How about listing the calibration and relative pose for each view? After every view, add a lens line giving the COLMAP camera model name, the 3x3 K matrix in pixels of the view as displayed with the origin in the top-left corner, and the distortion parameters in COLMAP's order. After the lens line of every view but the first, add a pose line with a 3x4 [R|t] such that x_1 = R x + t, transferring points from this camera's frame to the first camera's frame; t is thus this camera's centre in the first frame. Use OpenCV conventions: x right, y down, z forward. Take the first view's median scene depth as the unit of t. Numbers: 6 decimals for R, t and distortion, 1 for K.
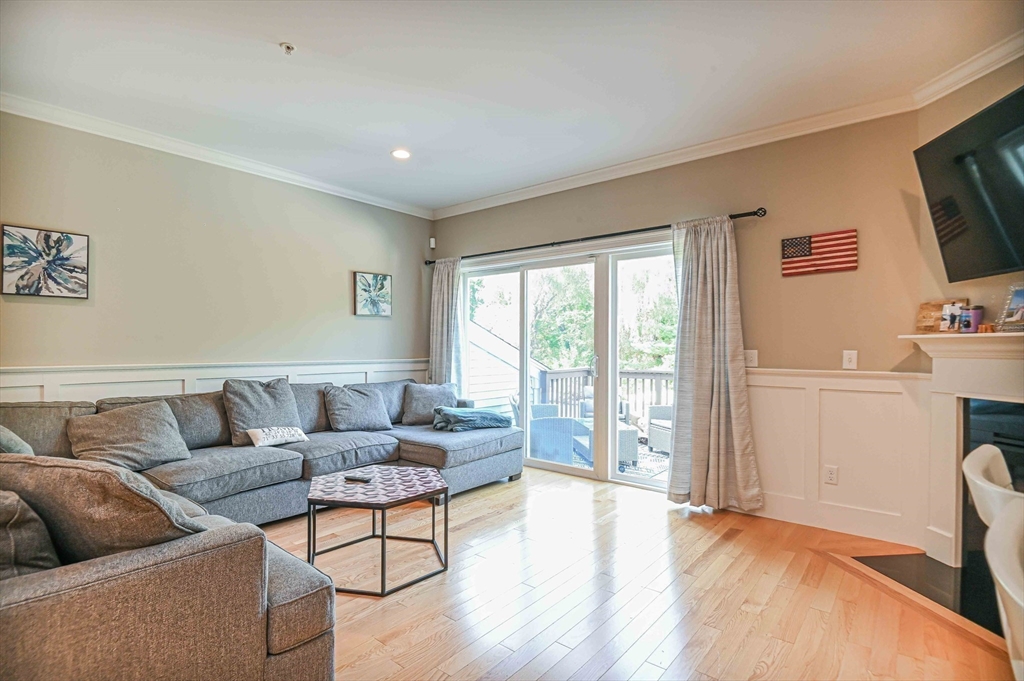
lens RADIAL K [[503.3, 0, 504.5], [0, 503.3, 348.8], [0, 0, 1]] dist [0.018941, -0.024080]
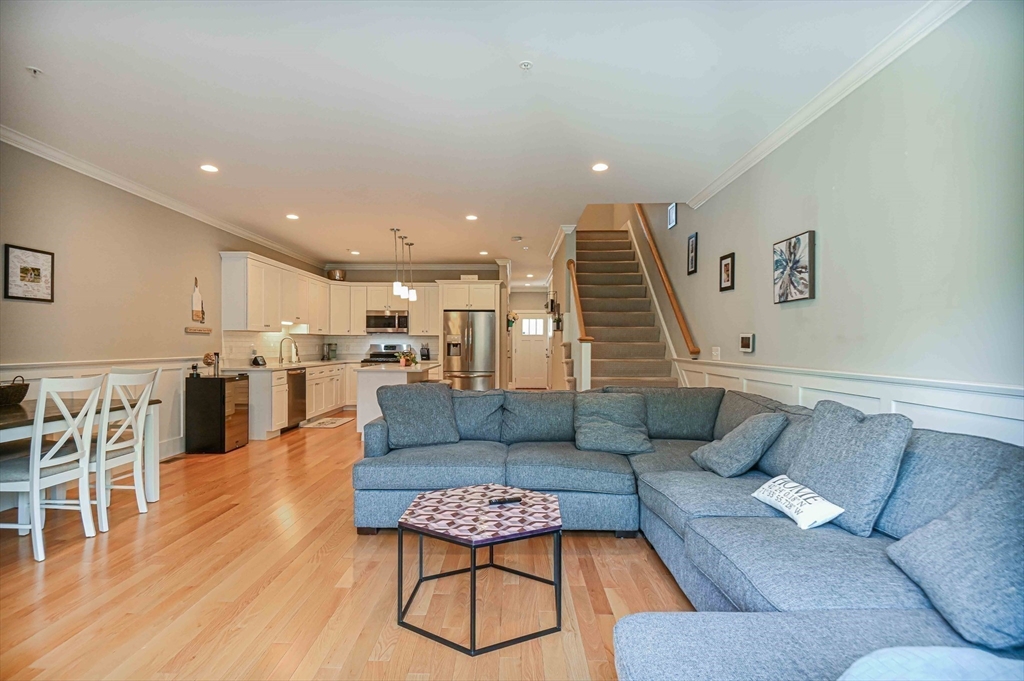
lens RADIAL K [[503.3, 0, 504.5], [0, 503.3, 348.8], [0, 0, 1]] dist [0.018941, -0.024080]
pose [[-0.780407, -0.002205, -0.625268, 0.202909], [-0.009839, 0.999913, 0.008754, -0.007414], [0.625194, 0.012984, -0.780361, 1.357516]]
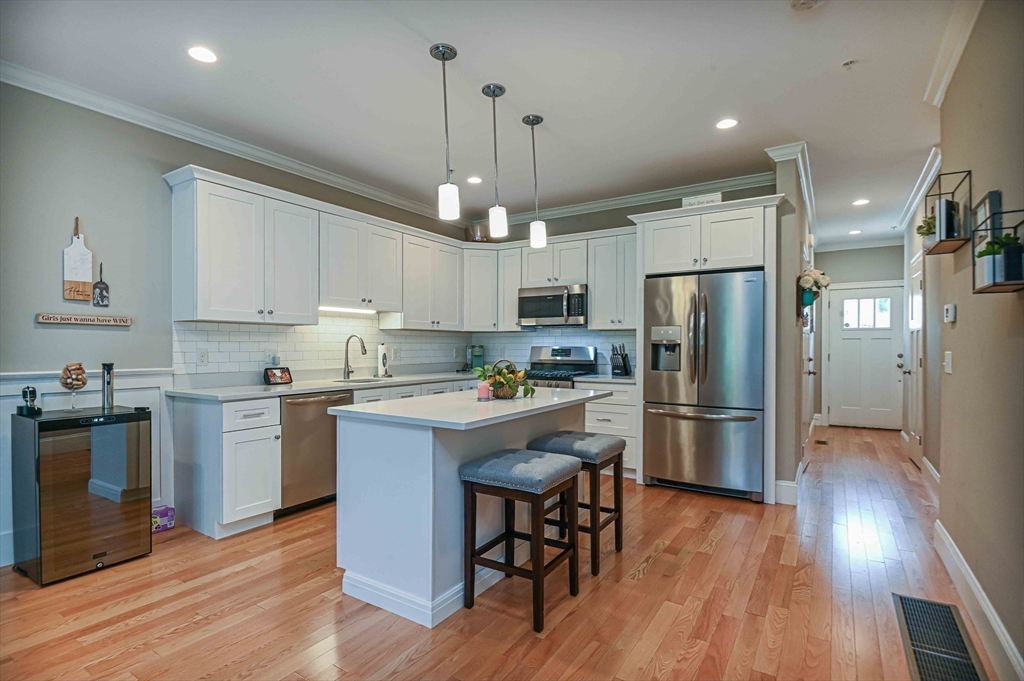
lens RADIAL K [[503.3, 0, 504.5], [0, 503.3, 348.8], [0, 0, 1]] dist [0.018941, -0.024080]
pose [[-0.993275, -0.005794, -0.115633, -0.683064], [-0.006913, 0.999933, 0.009283, -0.007351], [0.115572, 0.010020, -0.993249, 0.344923]]
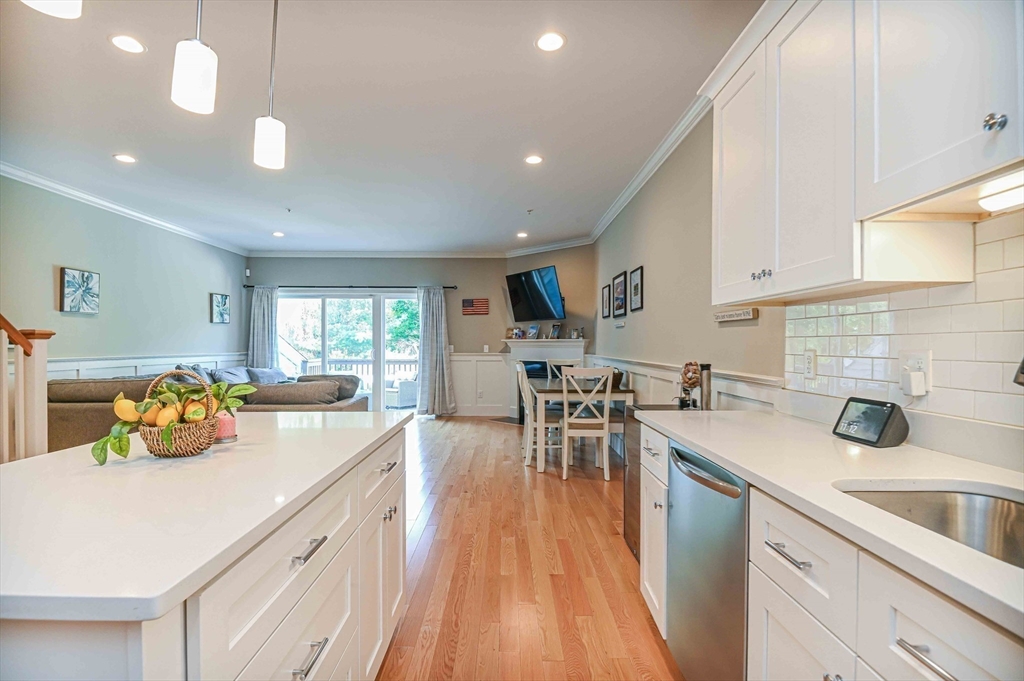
lens RADIAL K [[503.3, 0, 504.5], [0, 503.3, 348.8], [0, 0, 1]] dist [0.018941, -0.024080]
pose [[0.771149, -0.007859, 0.636607, -0.838422], [0.003760, 0.999963, 0.007790, 0.001316], [-0.636644, -0.003614, 0.771149, -0.993459]]
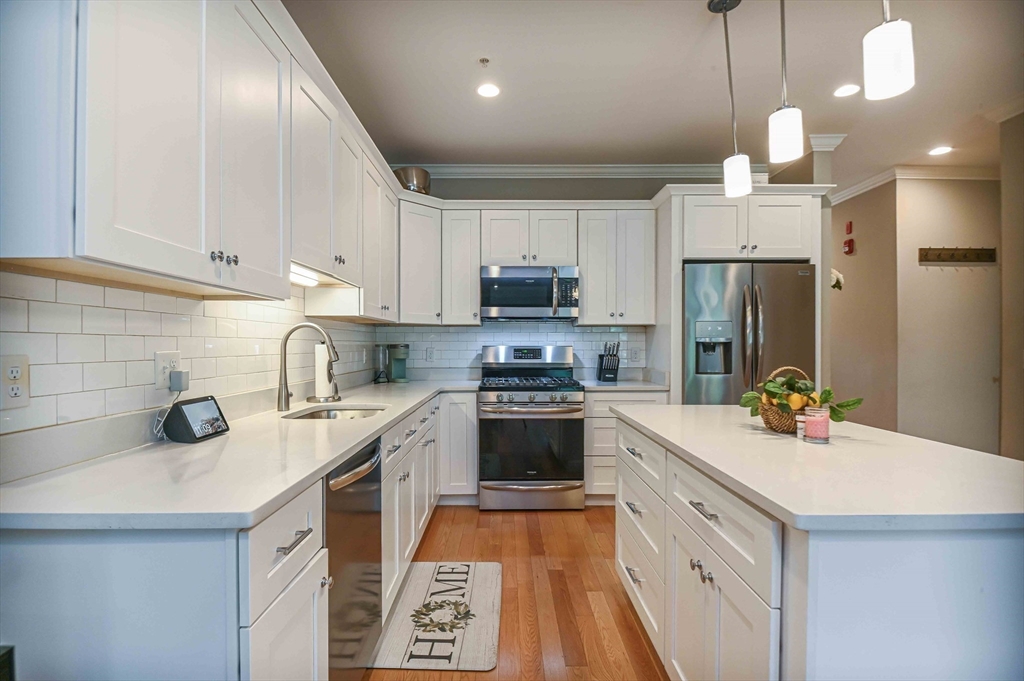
lens RADIAL K [[503.3, 0, 504.5], [0, 503.3, 348.8], [0, 0, 1]] dist [0.018941, -0.024080]
pose [[-0.771433, -0.000897, -0.636310, -0.221699], [-0.006554, 0.999957, 0.006536, -0.001349], [0.636277, 0.009212, -0.771406, -0.302153]]
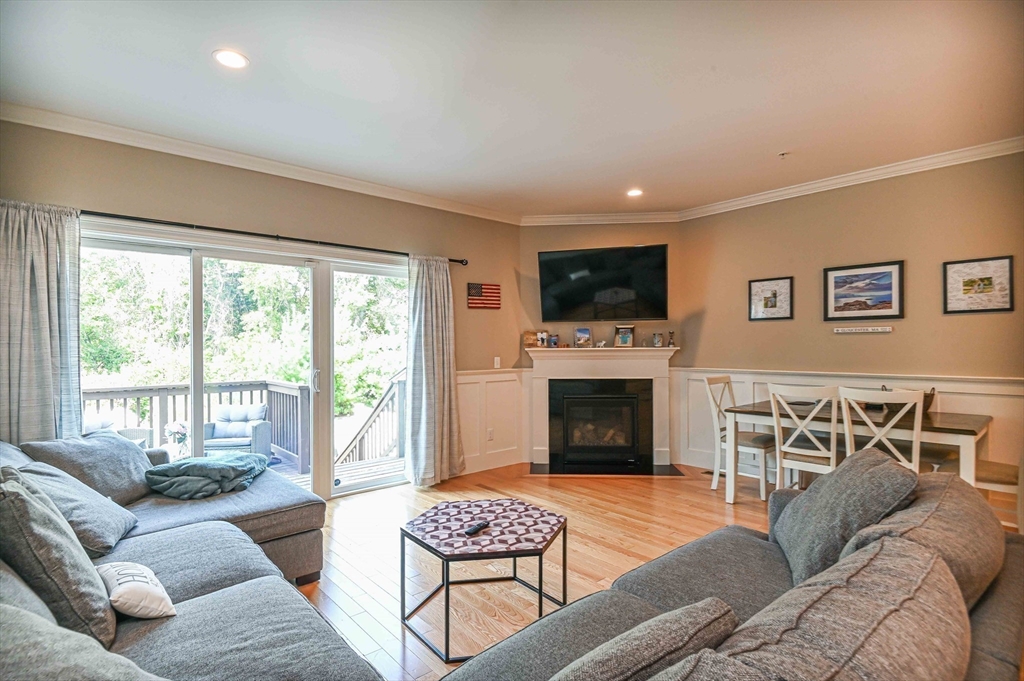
lens RADIAL K [[503.3, 0, 504.5], [0, 503.3, 348.8], [0, 0, 1]] dist [0.018941, -0.024080]
pose [[0.166220, -0.010979, 0.986028, -0.896462], [0.011134, 0.999895, 0.009257, -0.037149], [-0.986026, 0.009440, 0.166325, 0.663117]]
